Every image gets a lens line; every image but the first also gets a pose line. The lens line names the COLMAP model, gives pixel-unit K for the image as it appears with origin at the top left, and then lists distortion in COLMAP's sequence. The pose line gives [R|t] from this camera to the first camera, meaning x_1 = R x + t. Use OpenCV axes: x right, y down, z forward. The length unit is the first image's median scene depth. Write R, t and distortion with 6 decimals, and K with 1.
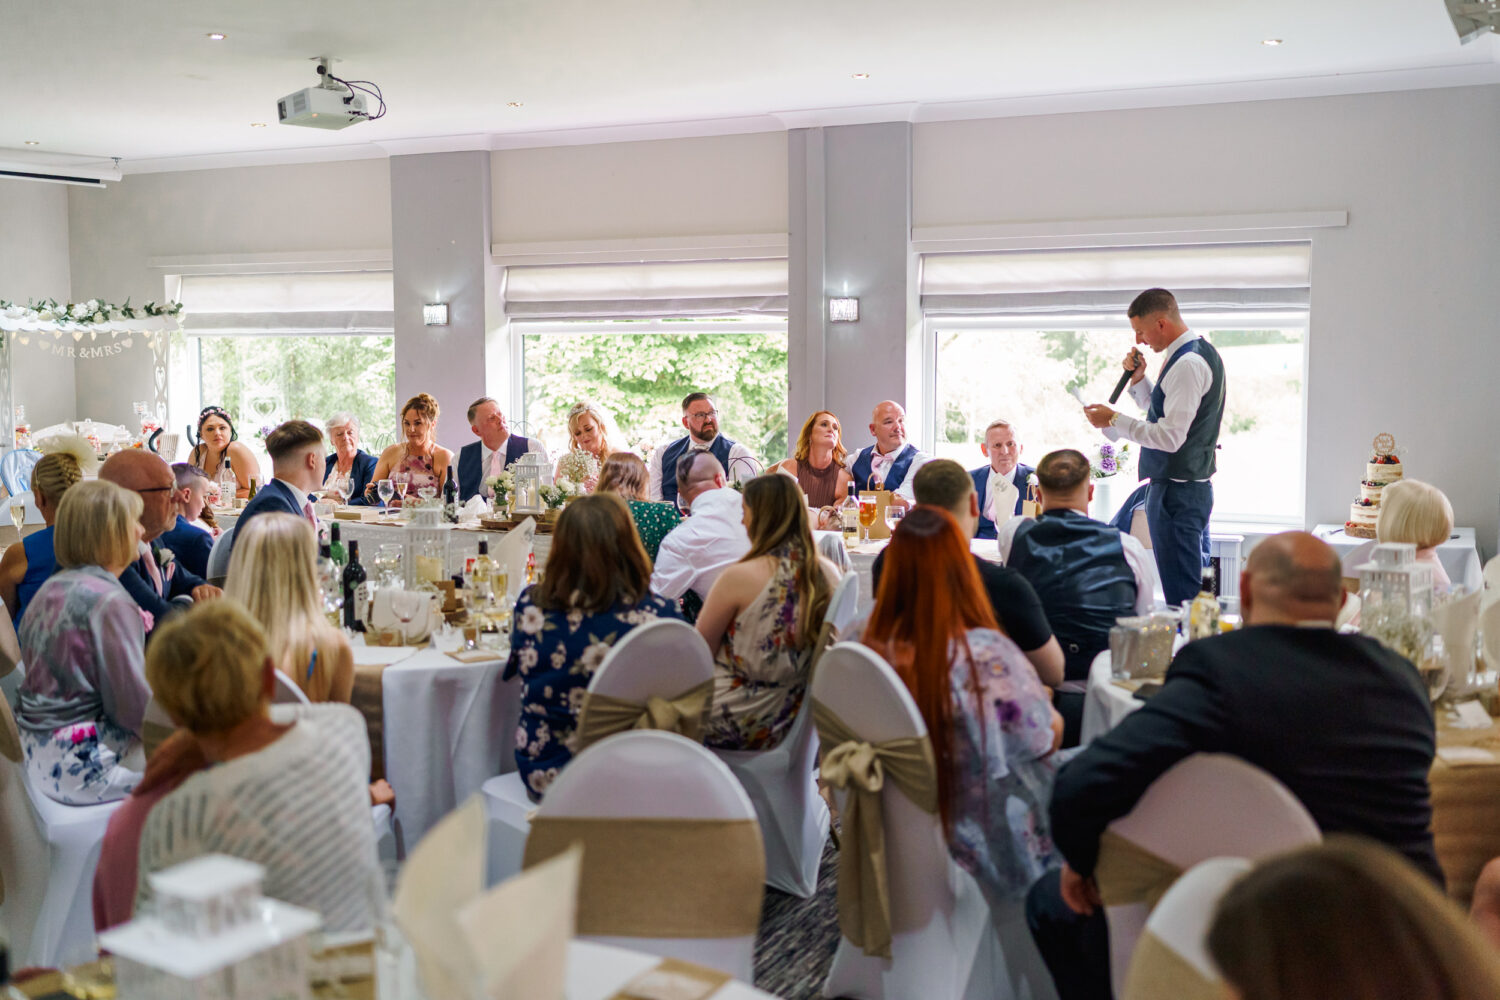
lens RADIAL K [[1442.9, 0, 750.0], [0, 1442.9, 500.0], [0, 0, 1]] dist [-0.006309, -0.021779]
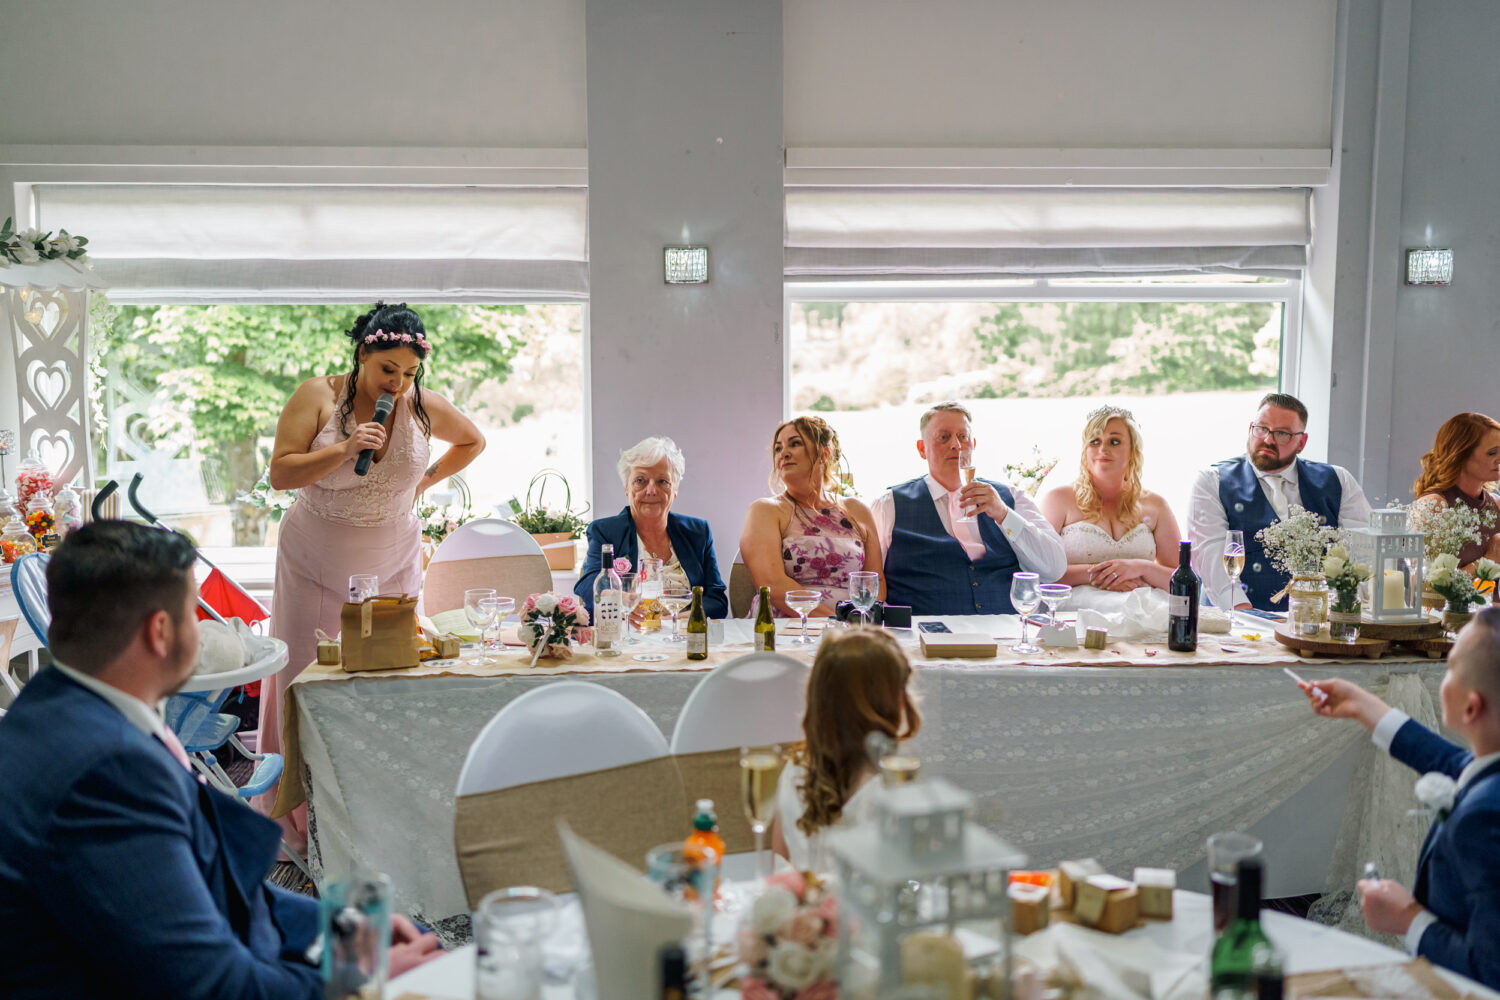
lens RADIAL K [[1442.9, 0, 750.0], [0, 1442.9, 500.0], [0, 0, 1]] dist [-0.006309, -0.021779]
pose [[0.892679, -0.051507, 0.447740, -0.434165], [0.048261, 0.998660, 0.018665, -0.043095], [-0.448102, 0.004946, 0.893969, 0.453738]]
